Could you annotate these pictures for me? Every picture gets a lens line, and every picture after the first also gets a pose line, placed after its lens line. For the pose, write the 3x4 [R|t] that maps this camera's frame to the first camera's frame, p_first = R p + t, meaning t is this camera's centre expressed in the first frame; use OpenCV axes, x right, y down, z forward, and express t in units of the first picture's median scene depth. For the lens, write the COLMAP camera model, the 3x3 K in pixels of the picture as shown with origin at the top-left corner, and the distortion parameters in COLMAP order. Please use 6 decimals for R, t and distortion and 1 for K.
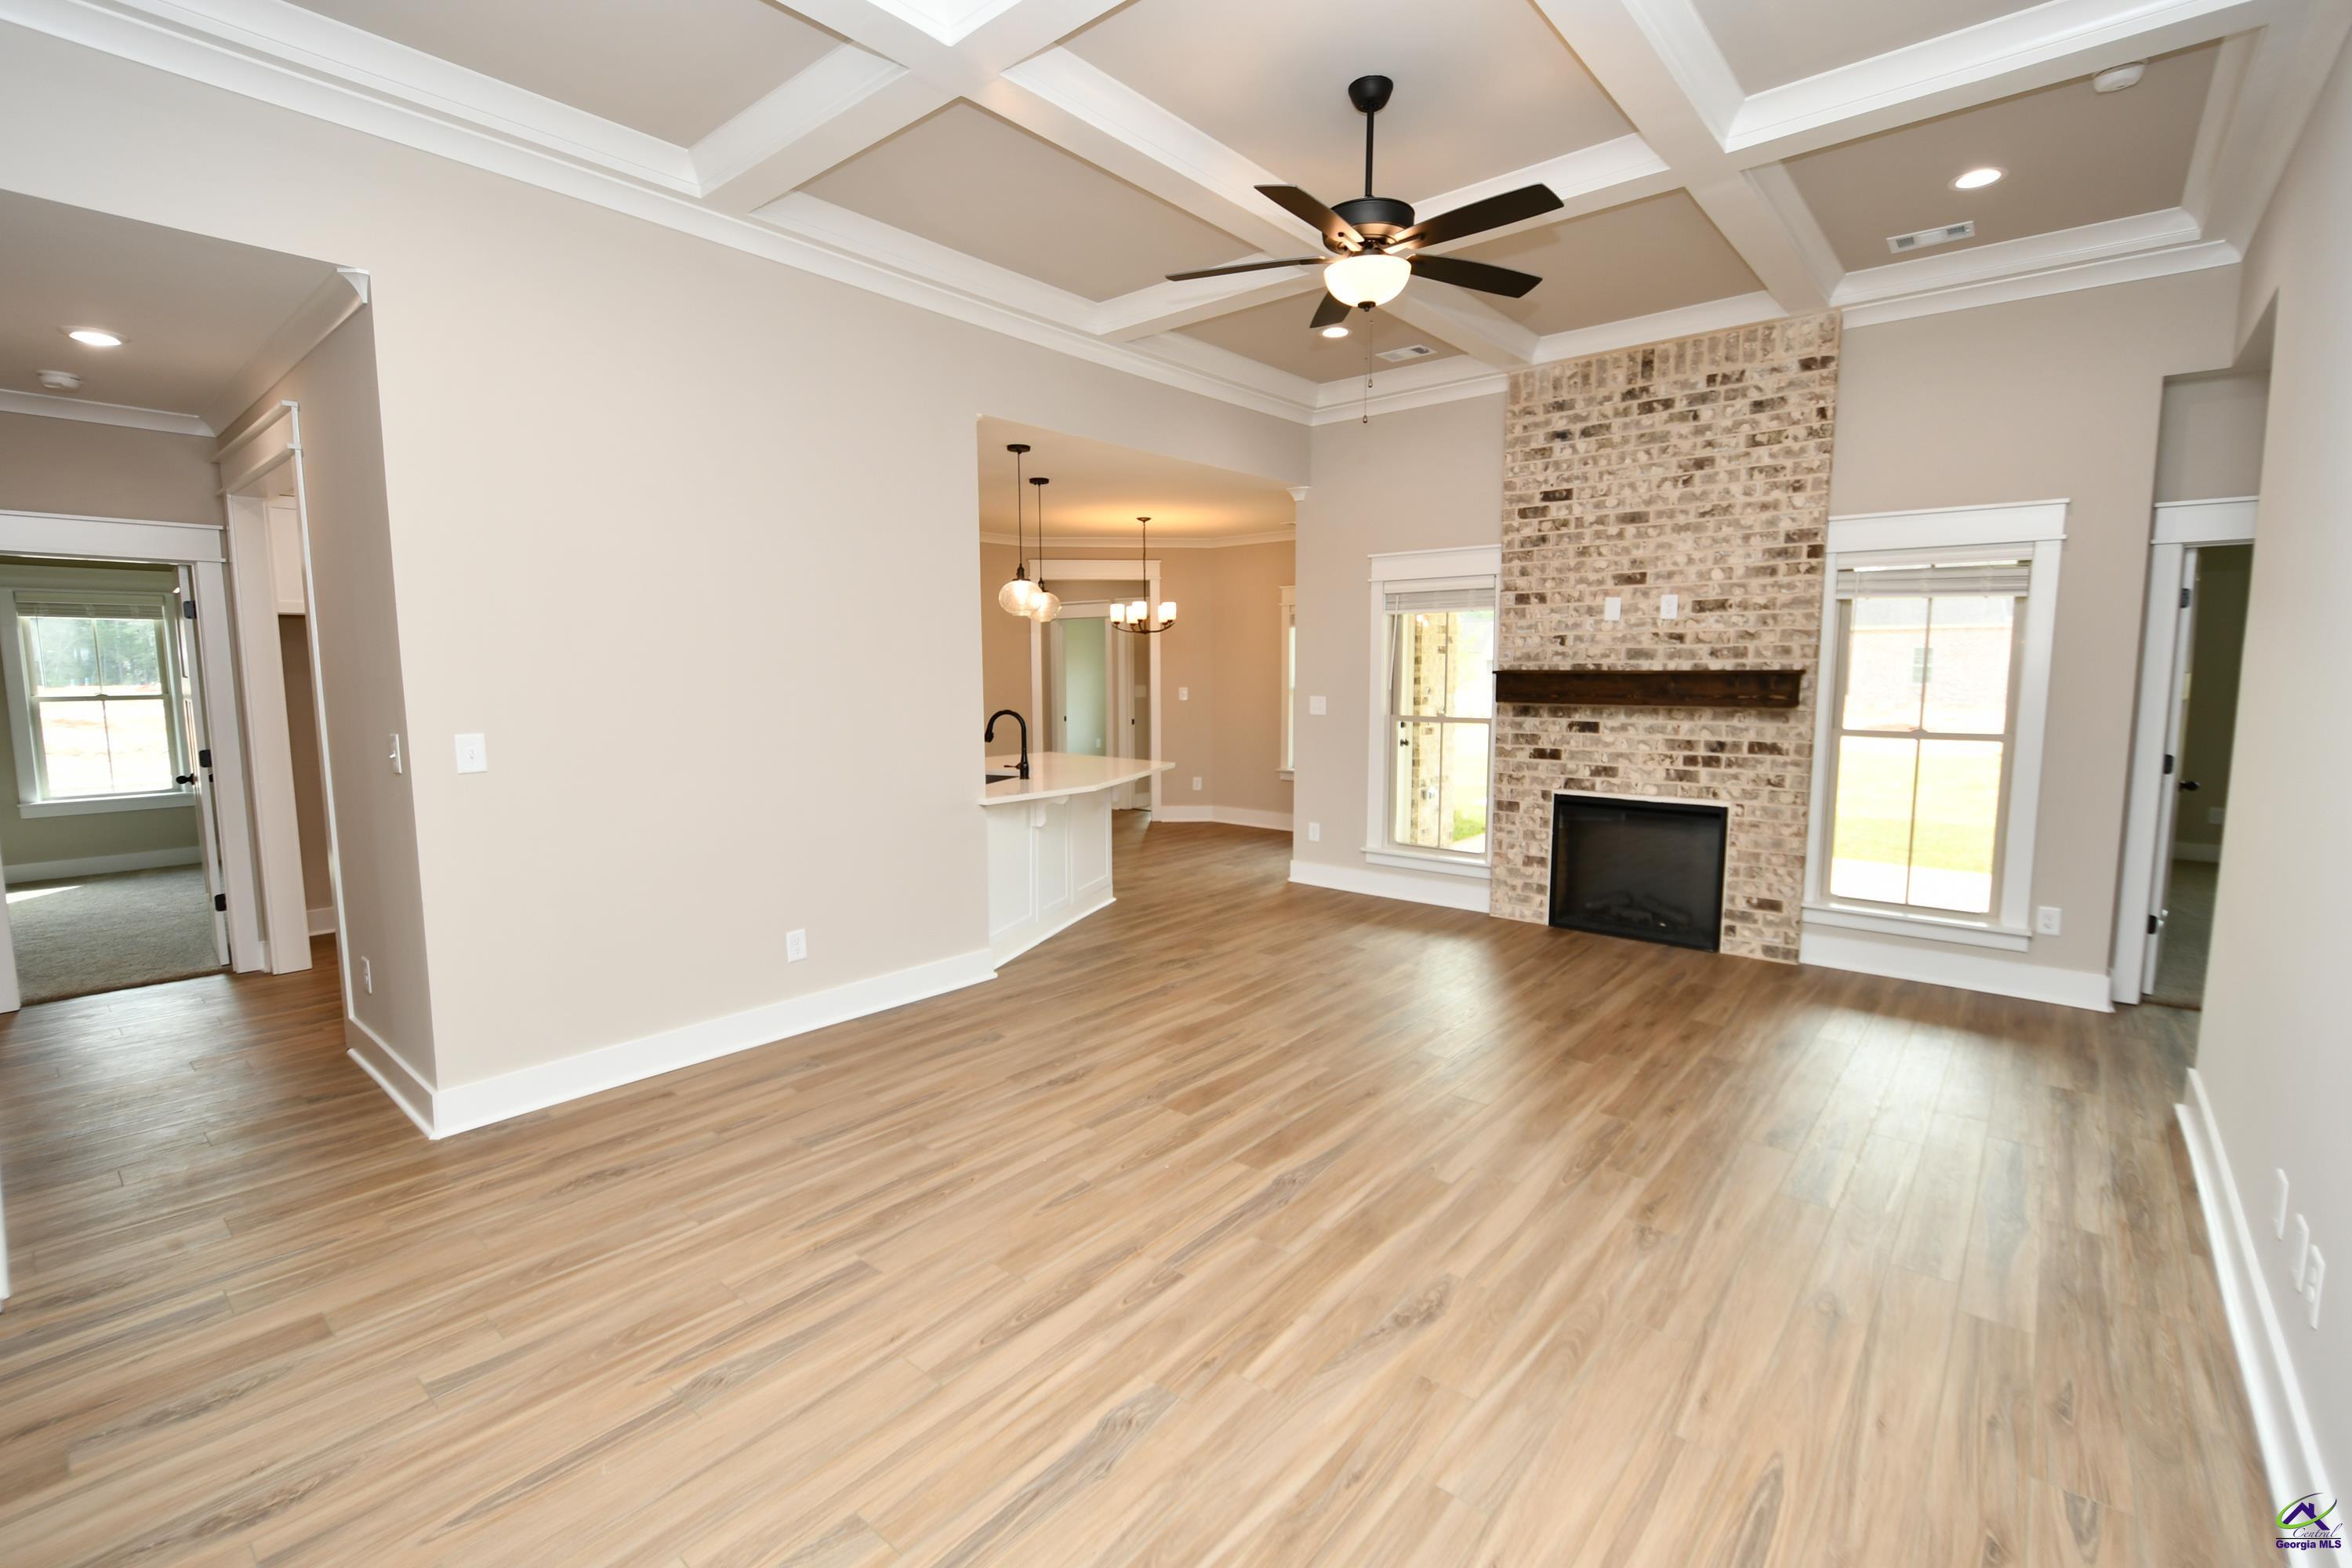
lens RADIAL K [[1033.1, 0, 1192.0], [0, 1033.1, 780.5], [0, 0, 1]] dist [0.008557, -0.007716]
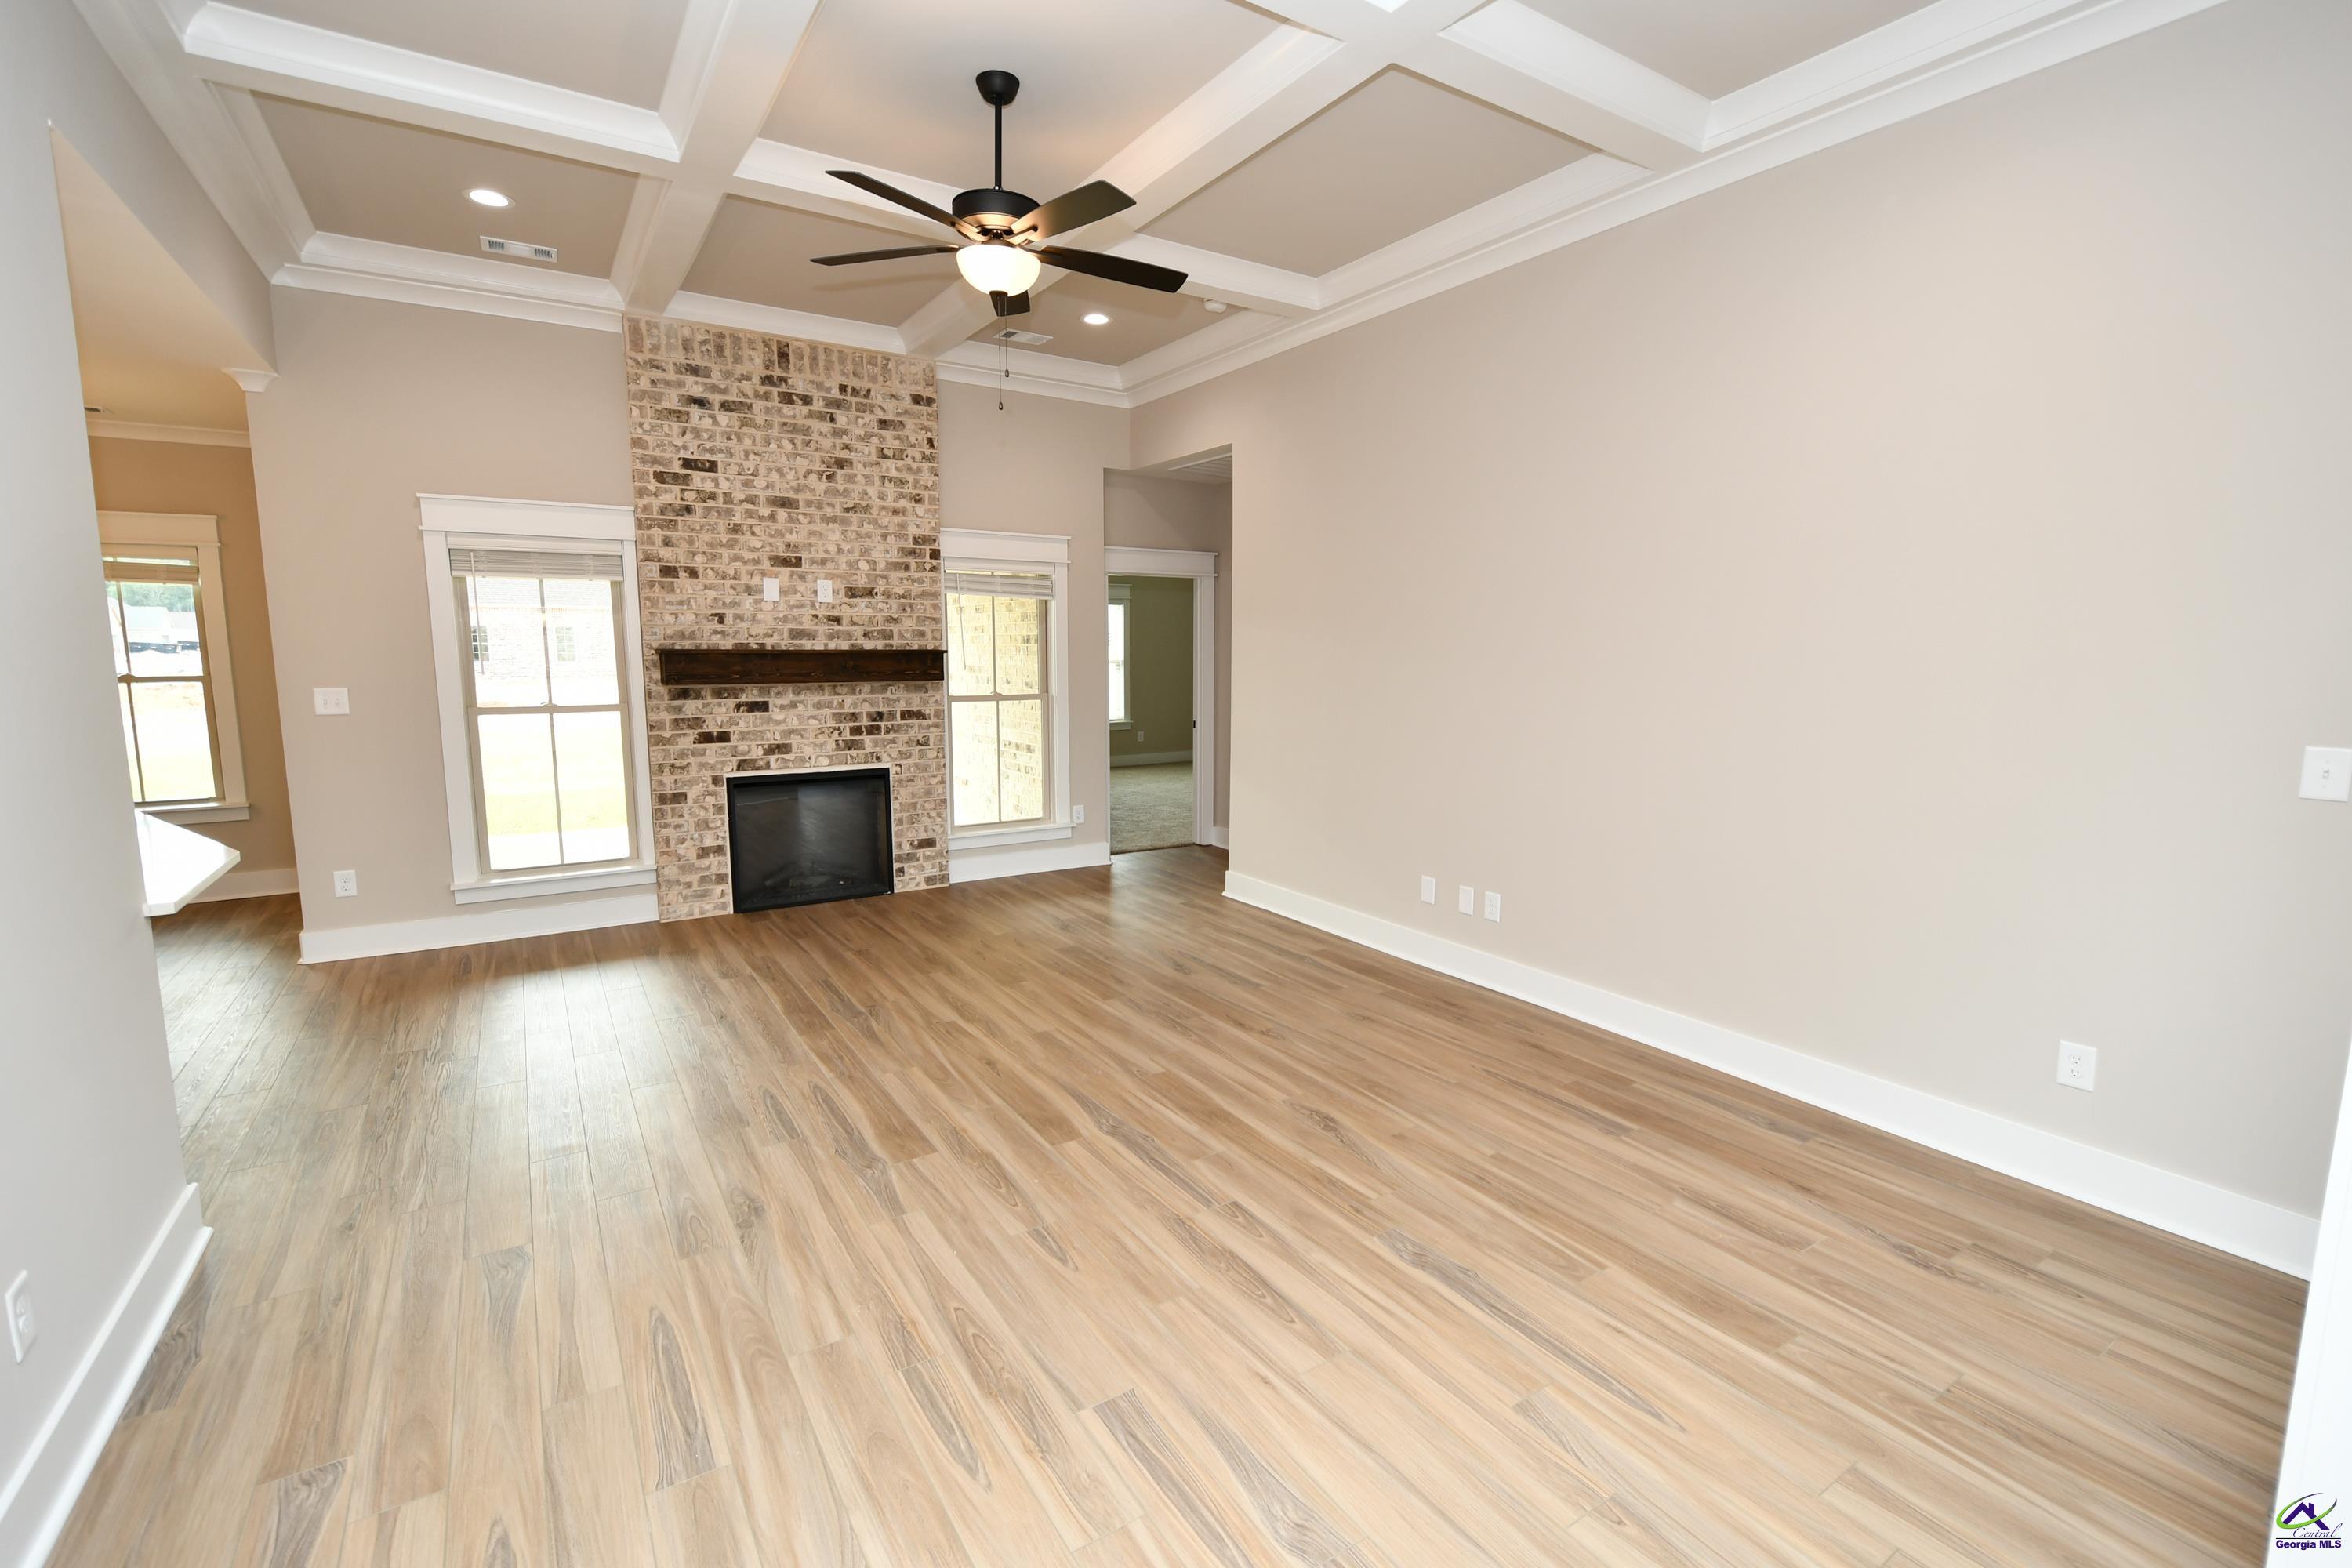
lens RADIAL K [[1033.1, 0, 1192.0], [0, 1033.1, 780.5], [0, 0, 1]] dist [0.008557, -0.007716]
pose [[0.289571, -0.120696, 0.949516, -0.496689], [0.100457, 0.990371, 0.095253, -0.037148], [-0.951870, 0.067803, 0.298908, 0.334197]]
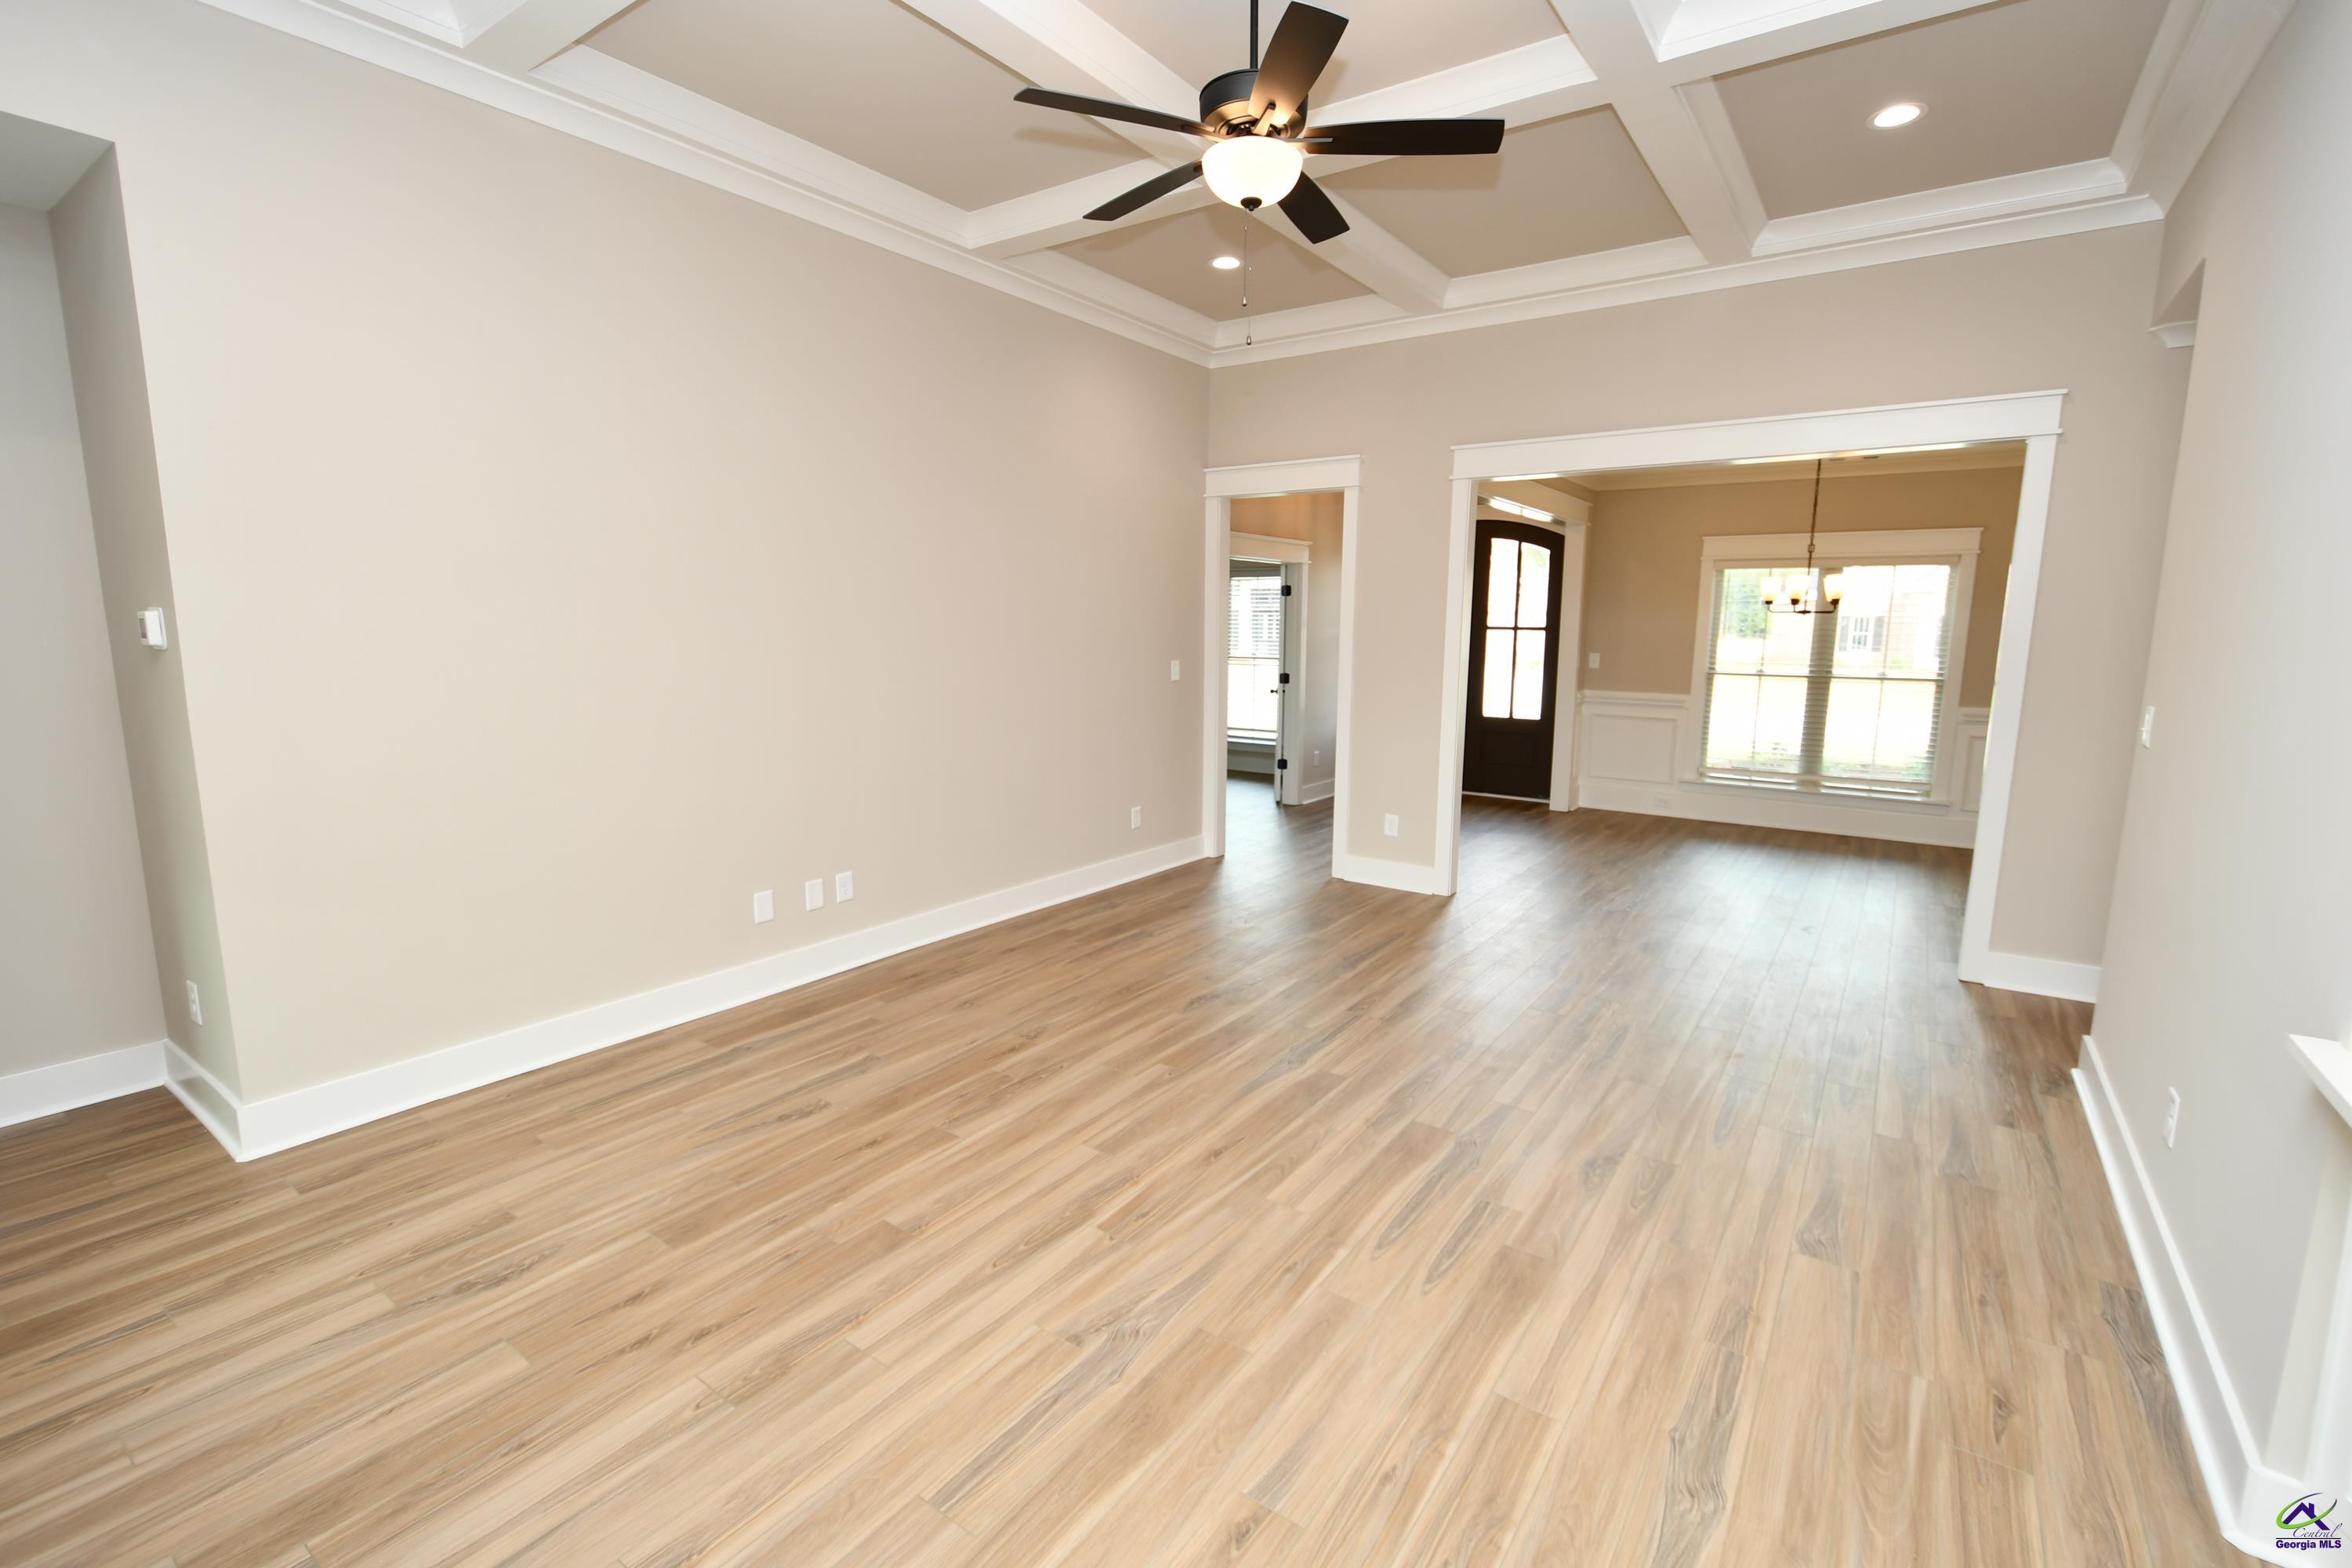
lens RADIAL K [[1036.1, 0, 1188.6], [0, 1036.1, 781.1], [0, 0, 1]] dist [-0.001758, -0.000438]
pose [[-0.996341, 0.006440, -0.085226, 0.181340], [-0.015973, 0.965558, 0.259696, -0.135675], [0.083963, 0.260107, -0.961922, 1.189743]]
